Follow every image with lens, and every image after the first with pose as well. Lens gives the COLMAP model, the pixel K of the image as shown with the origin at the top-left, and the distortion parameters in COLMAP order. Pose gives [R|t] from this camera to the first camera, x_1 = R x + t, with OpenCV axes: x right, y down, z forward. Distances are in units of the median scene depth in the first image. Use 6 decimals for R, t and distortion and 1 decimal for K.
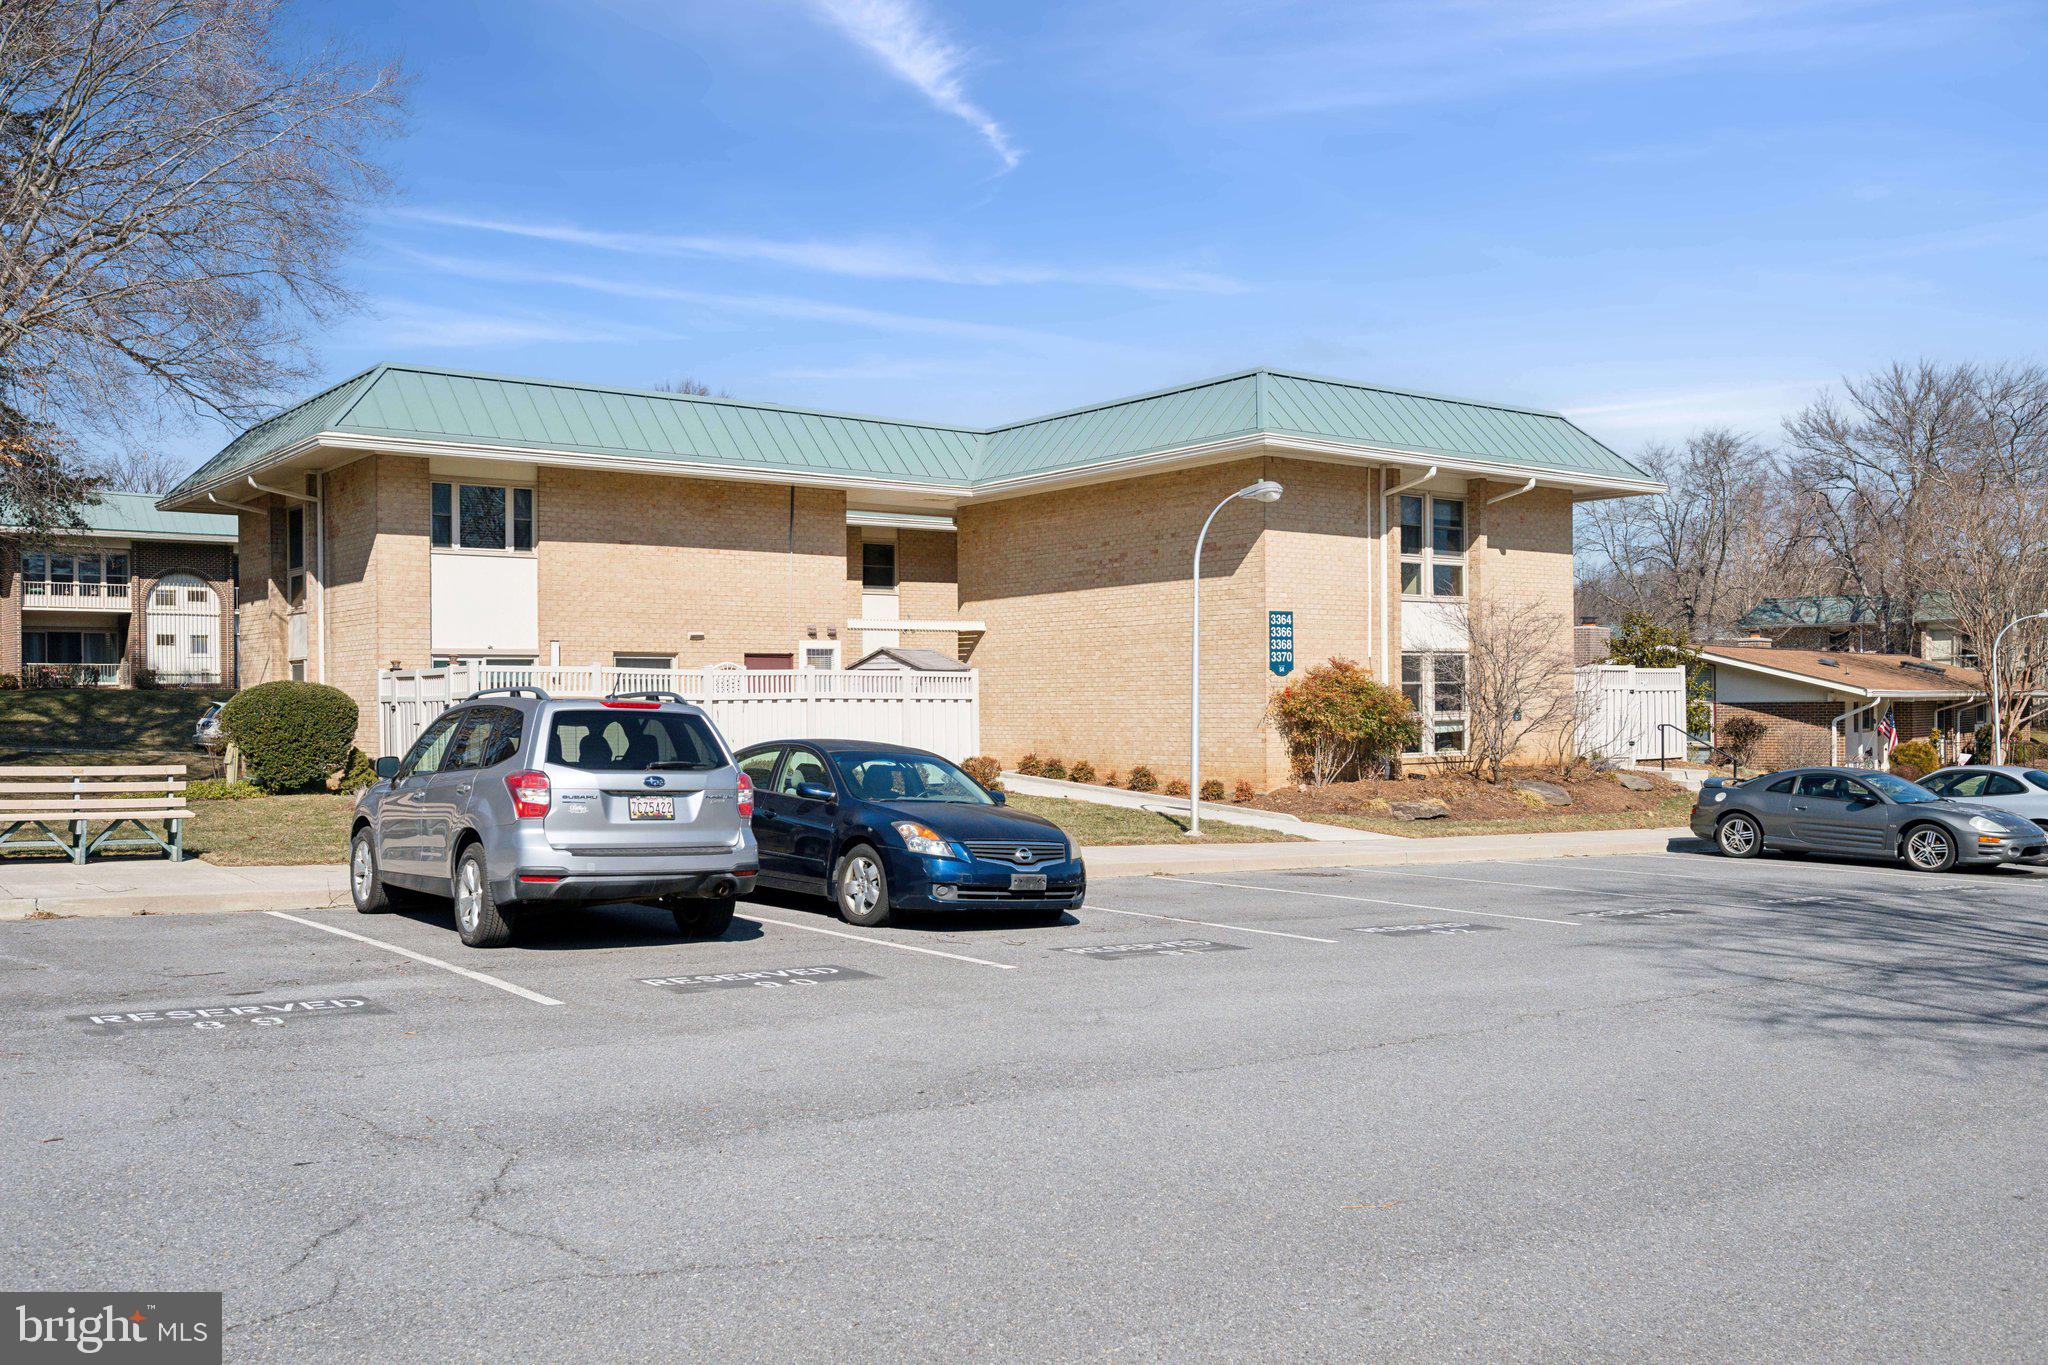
lens RADIAL K [[1758.2, 0, 1024.2], [0, 1758.2, 688.5], [0, 0, 1]] dist [0.001303, 0.000480]
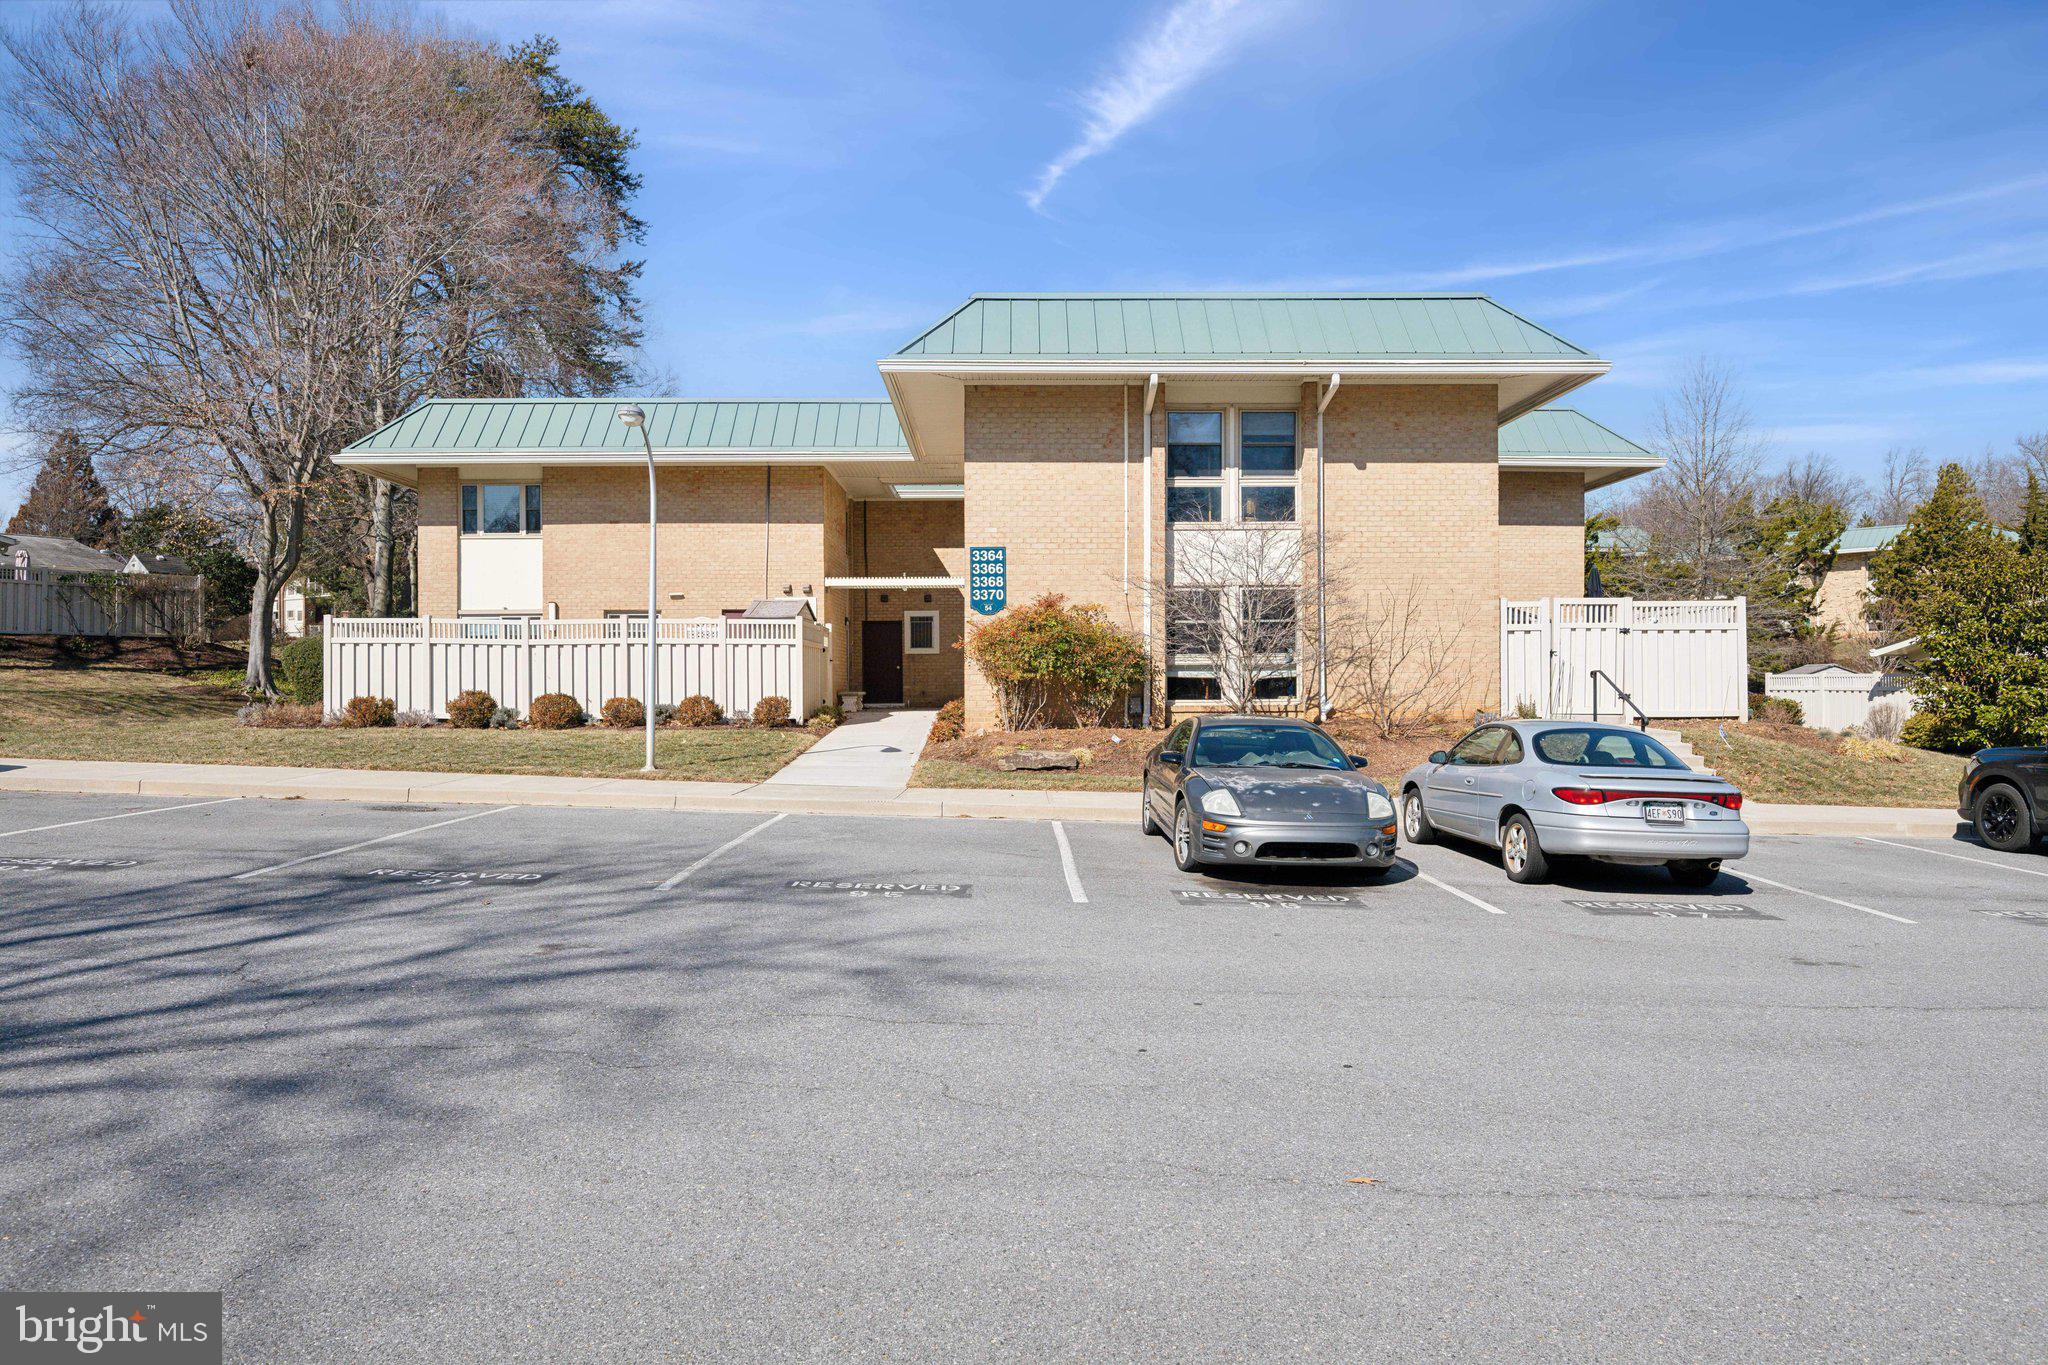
lens RADIAL K [[1365.0, 0, 1021.6], [0, 1365.0, 677.6], [0, 0, 1]] dist [-0.002066, 0.000191]
pose [[0.792633, 0.002491, -0.609694, 0.574311], [0.003089, 0.999962, 0.008100, 0.019519], [0.609691, -0.008304, 0.792595, 0.397801]]
